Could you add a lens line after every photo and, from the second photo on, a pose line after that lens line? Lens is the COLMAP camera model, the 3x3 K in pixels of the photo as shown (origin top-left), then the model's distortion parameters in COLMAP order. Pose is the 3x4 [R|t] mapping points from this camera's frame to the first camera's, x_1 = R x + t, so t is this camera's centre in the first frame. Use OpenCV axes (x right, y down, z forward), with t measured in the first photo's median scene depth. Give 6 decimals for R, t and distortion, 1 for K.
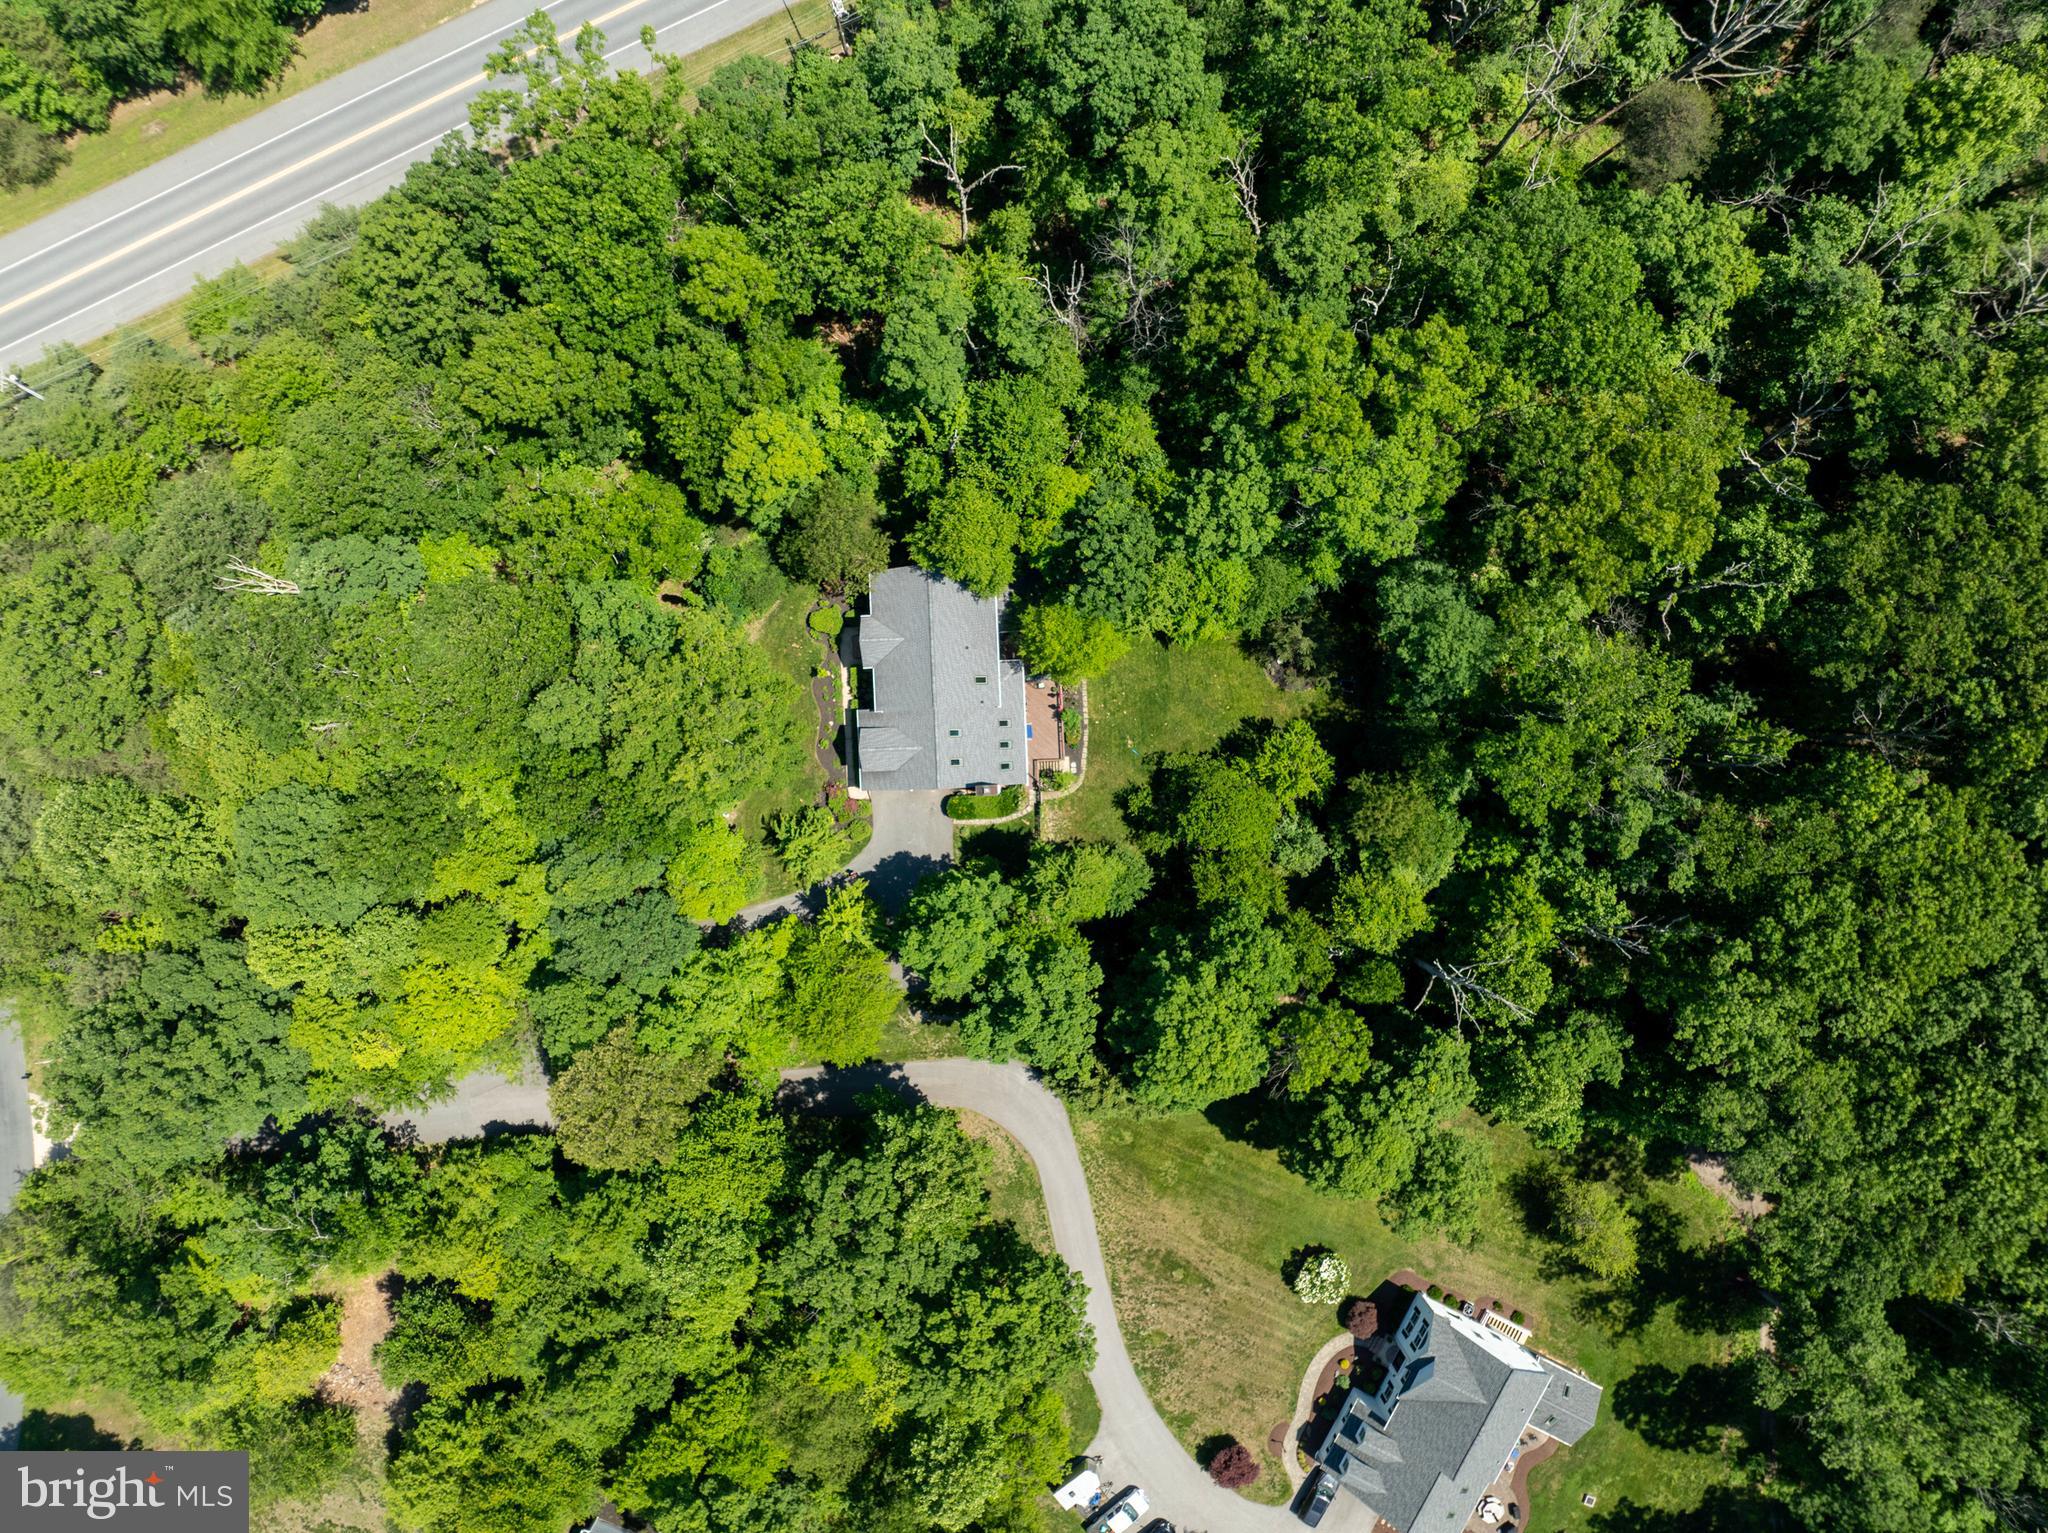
lens RADIAL K [[1444.8, 0, 1018.4], [0, 1444.8, 771.7], [0, 0, 1]] dist [-0.026053, -0.019679]
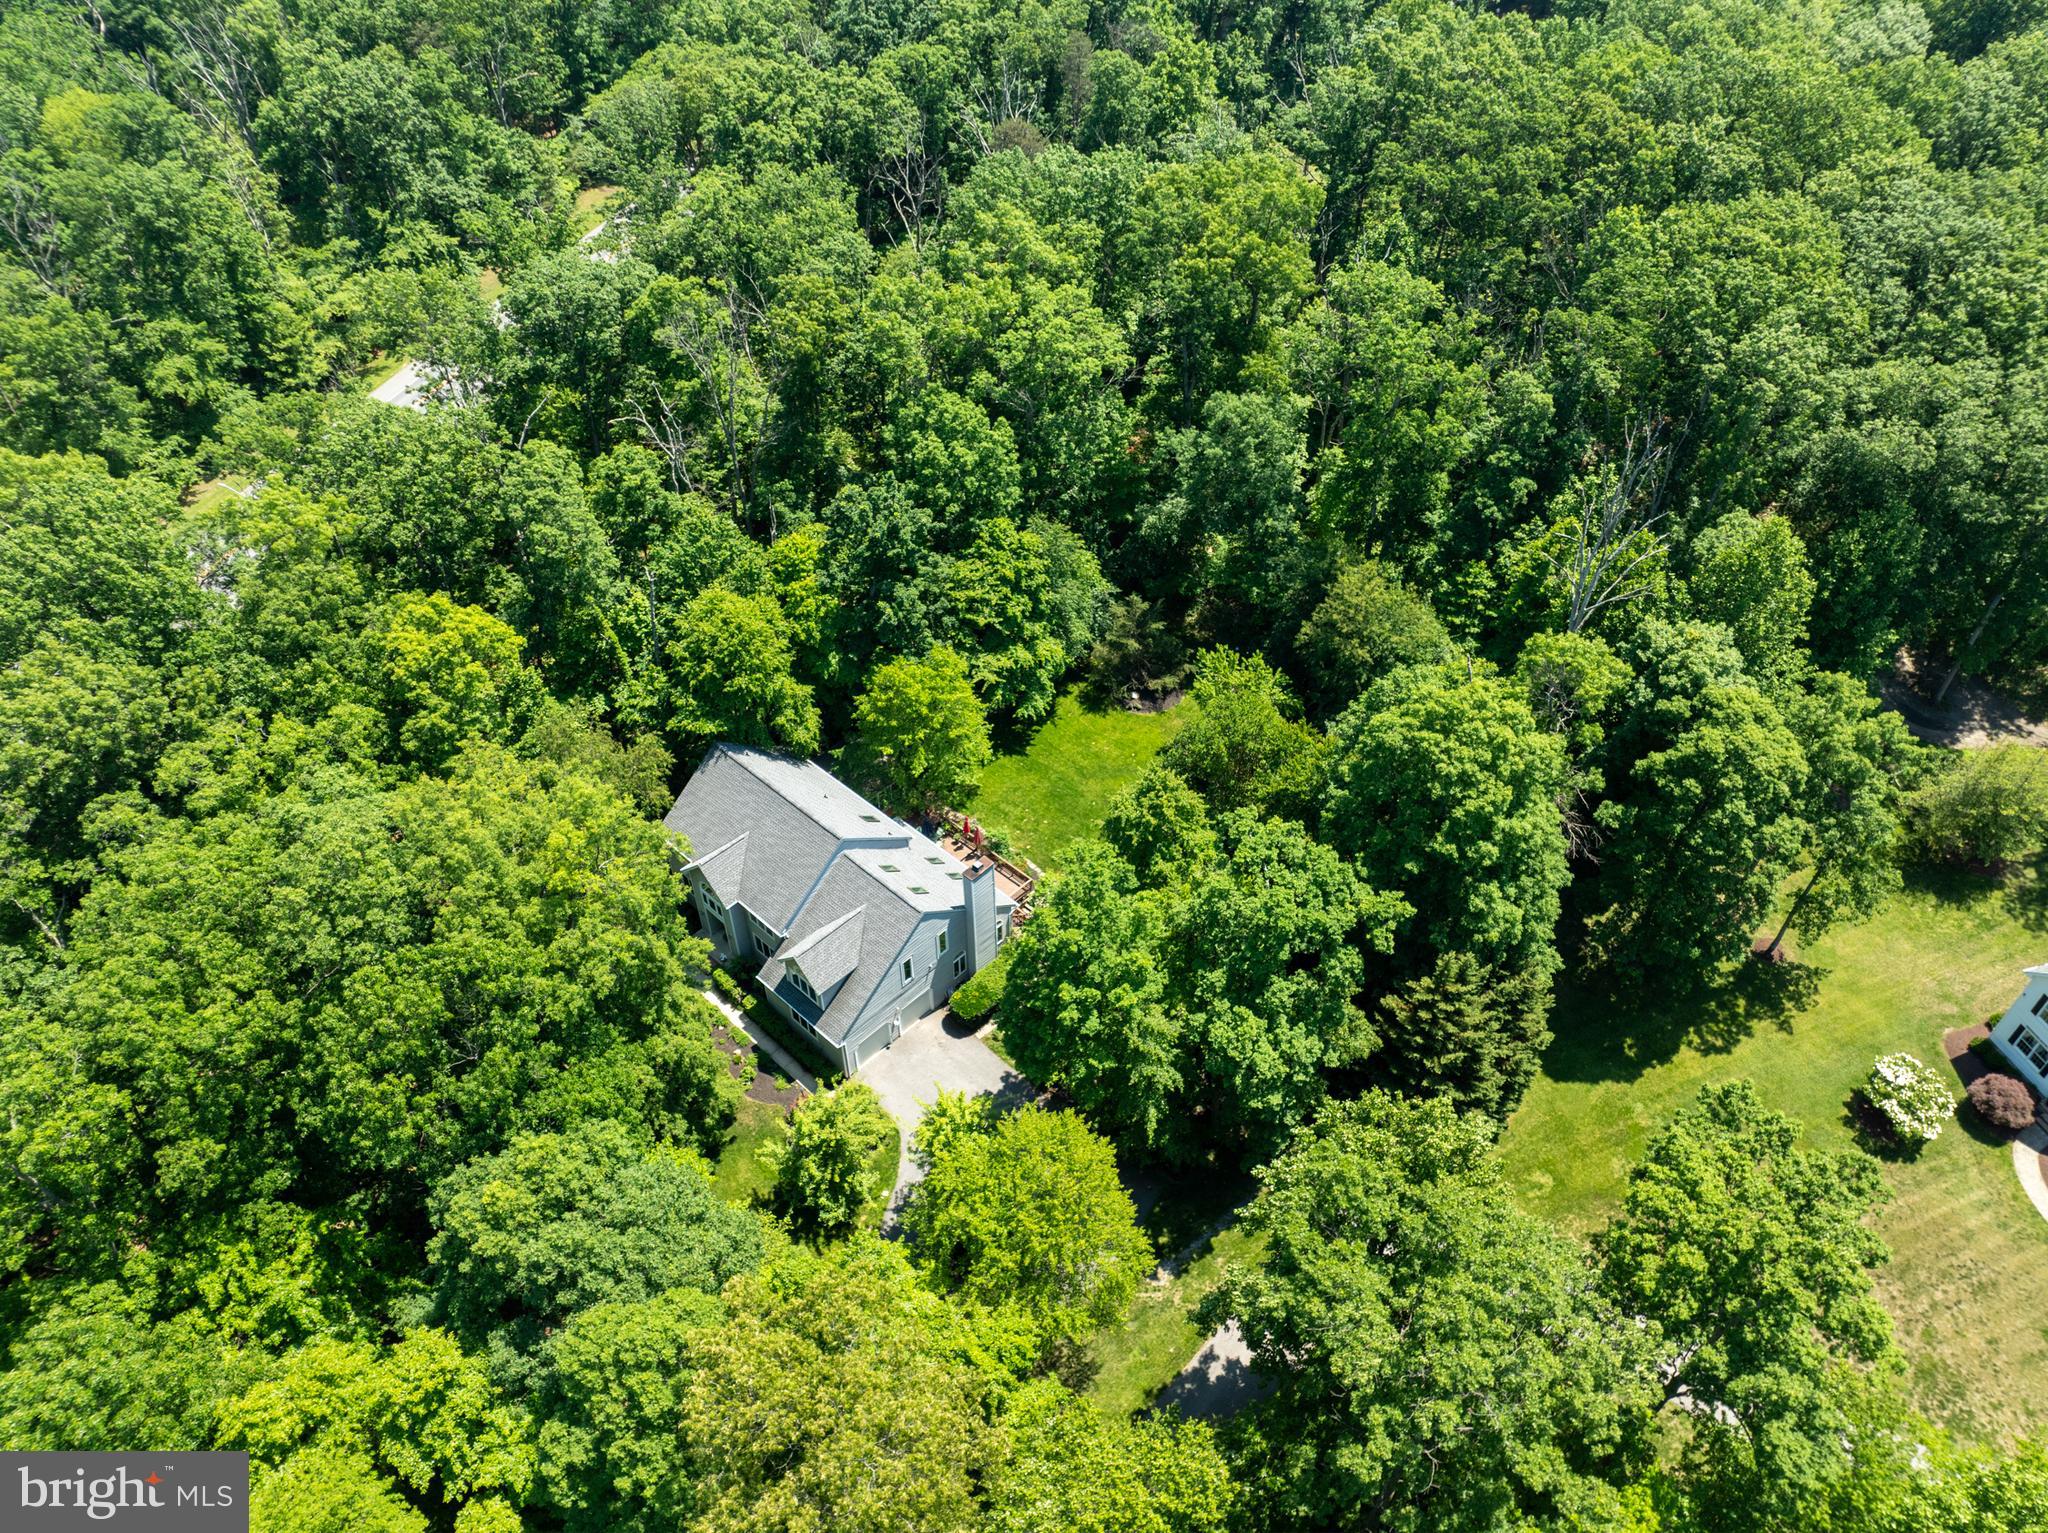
lens RADIAL K [[1444.8, 0, 1018.4], [0, 1444.8, 771.7], [0, 0, 1]] dist [-0.026053, -0.019679]
pose [[0.717148, -0.476382, 0.508683, -0.327839], [0.696865, 0.480957, -0.532033, 0.360222], [0.008796, 0.736031, 0.676891, 0.495987]]
